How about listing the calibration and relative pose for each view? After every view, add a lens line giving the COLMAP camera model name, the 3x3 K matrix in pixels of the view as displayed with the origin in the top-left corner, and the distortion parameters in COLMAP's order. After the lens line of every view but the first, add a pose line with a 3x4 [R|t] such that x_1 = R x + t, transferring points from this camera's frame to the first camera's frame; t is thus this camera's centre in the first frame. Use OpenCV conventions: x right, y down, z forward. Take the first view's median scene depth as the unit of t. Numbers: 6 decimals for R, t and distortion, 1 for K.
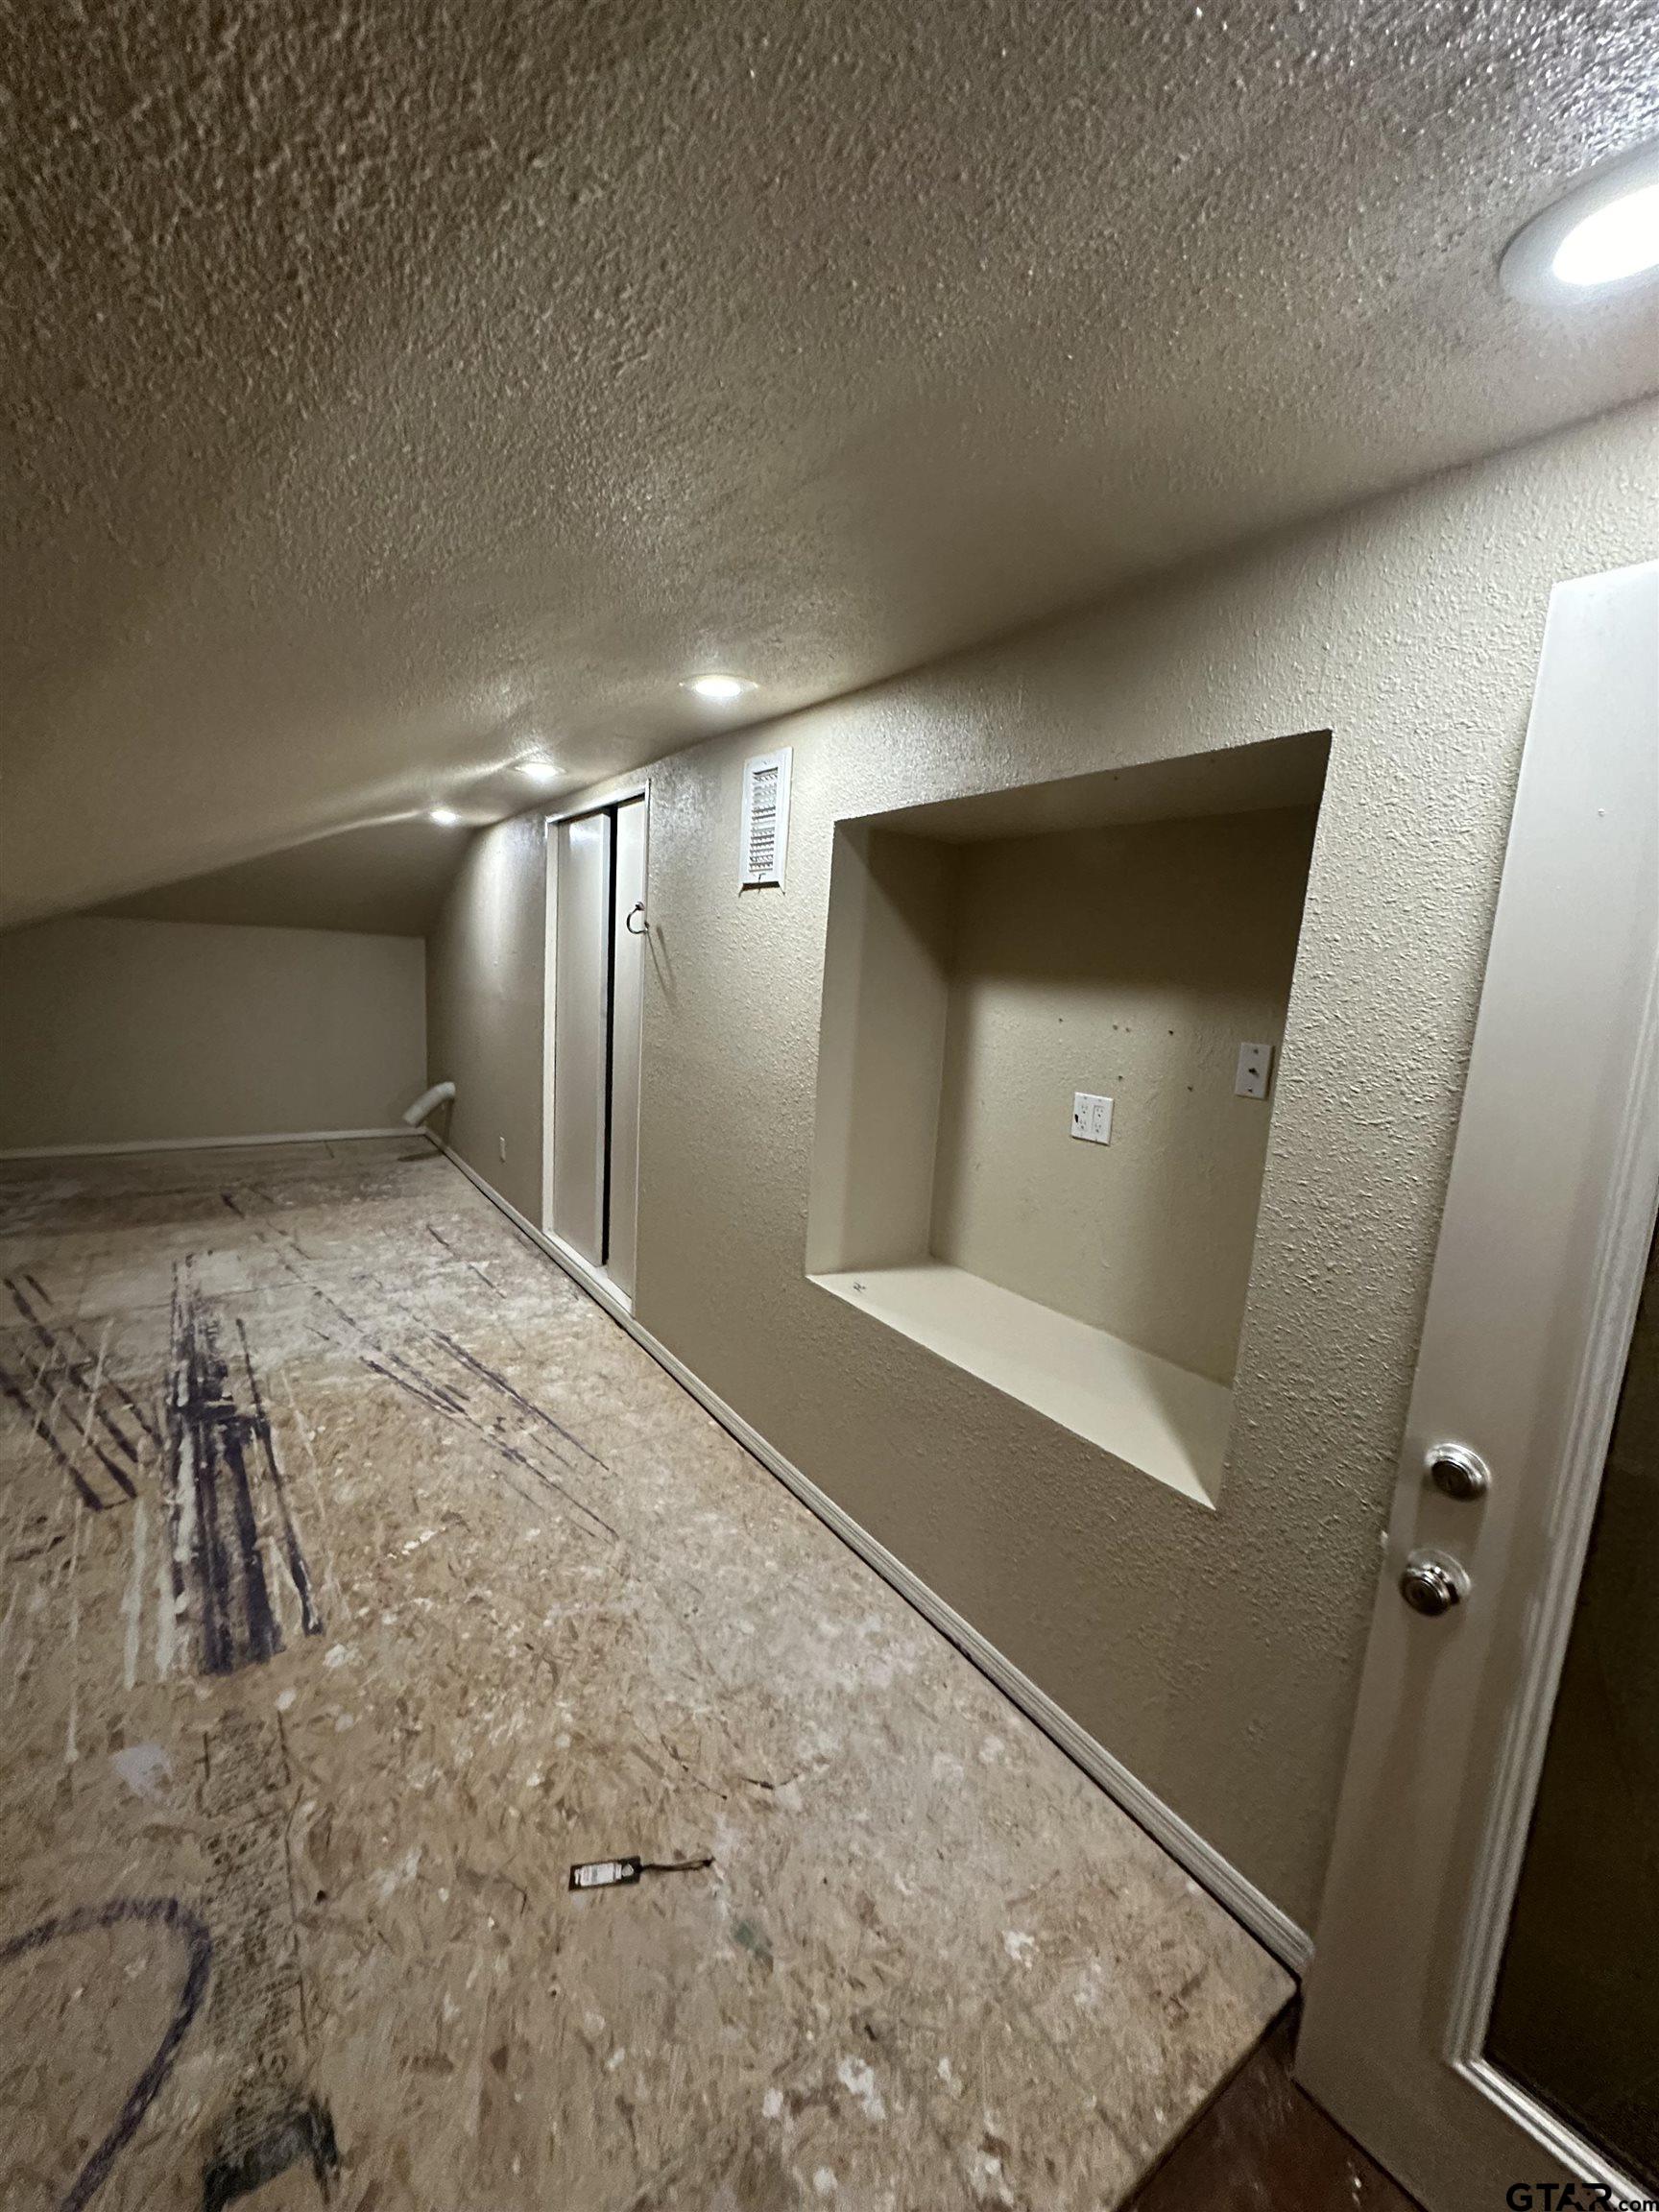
lens RADIAL K [[880.3, 0, 820.6], [0, 880.3, 1108.4], [0, 0, 1]] dist [0.002165, -0.000040]
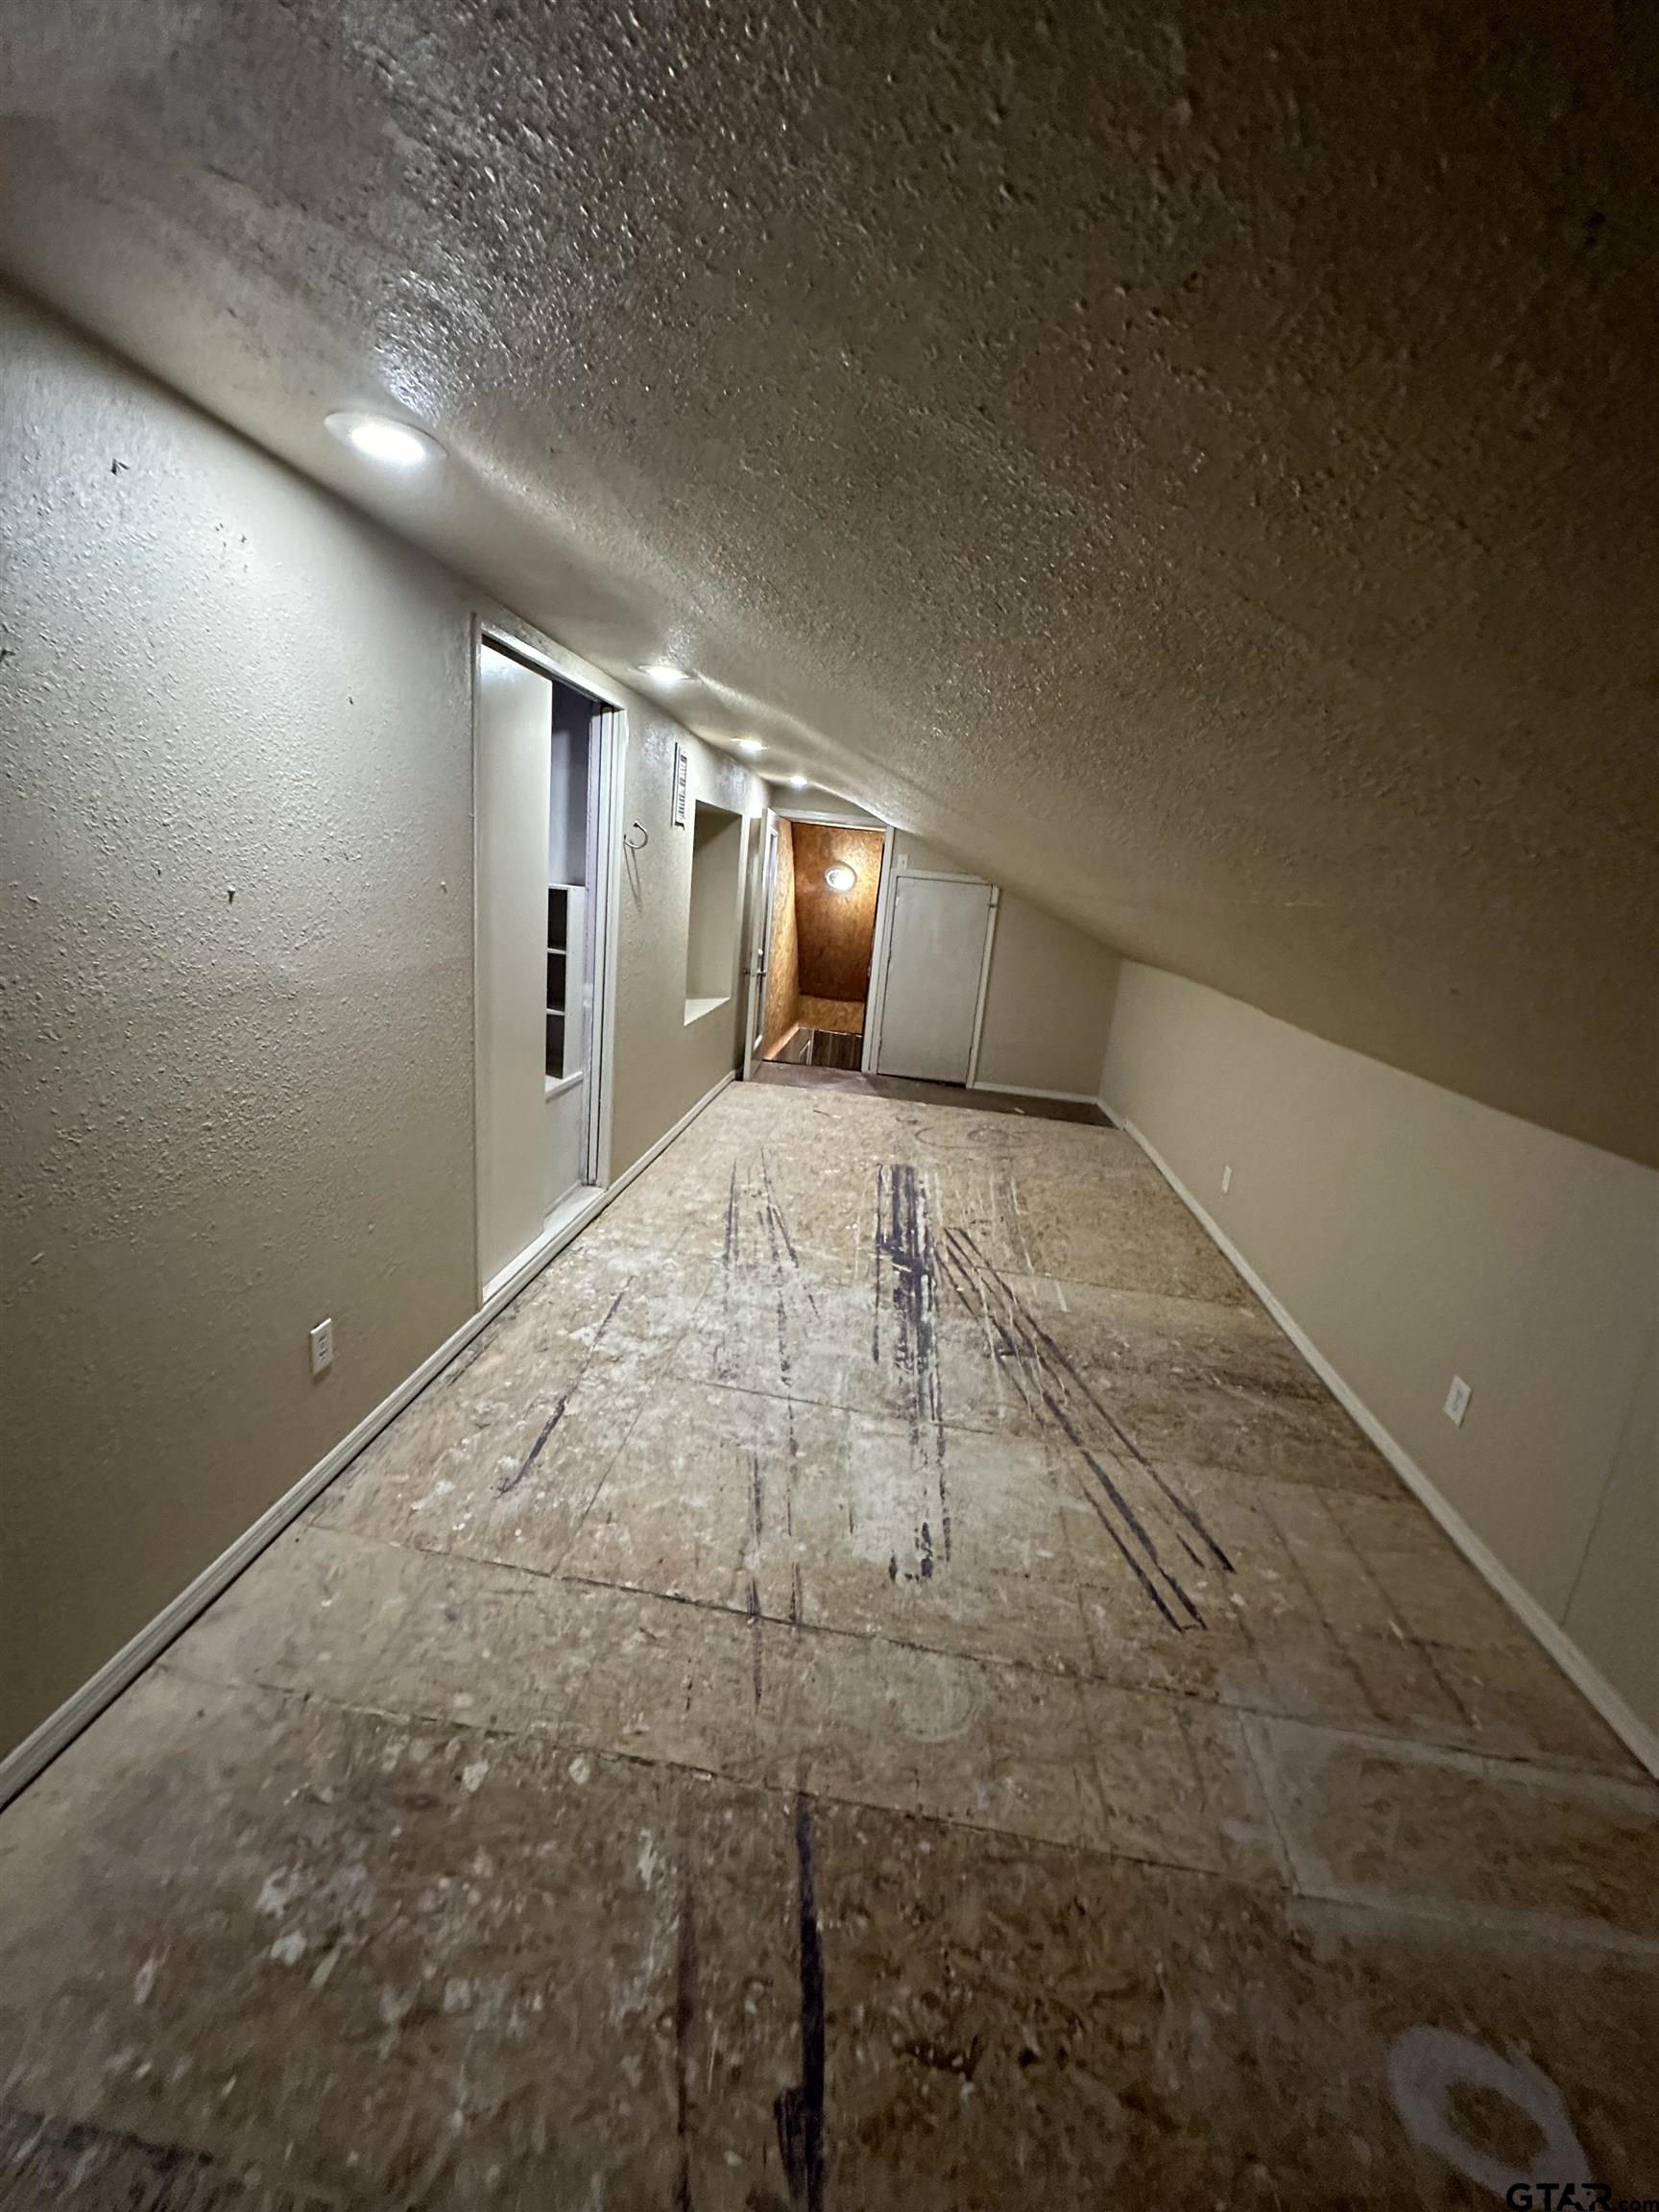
lens RADIAL K [[880.3, 0, 828.9], [0, 880.3, 1098.3], [0, 0, 1]] dist [0.002165, -0.000040]
pose [[-0.750370, -0.288432, 0.594770, -1.209898], [-0.038899, 0.917488, 0.395858, -0.376377], [-0.659872, 0.273904, -0.699675, 1.776102]]
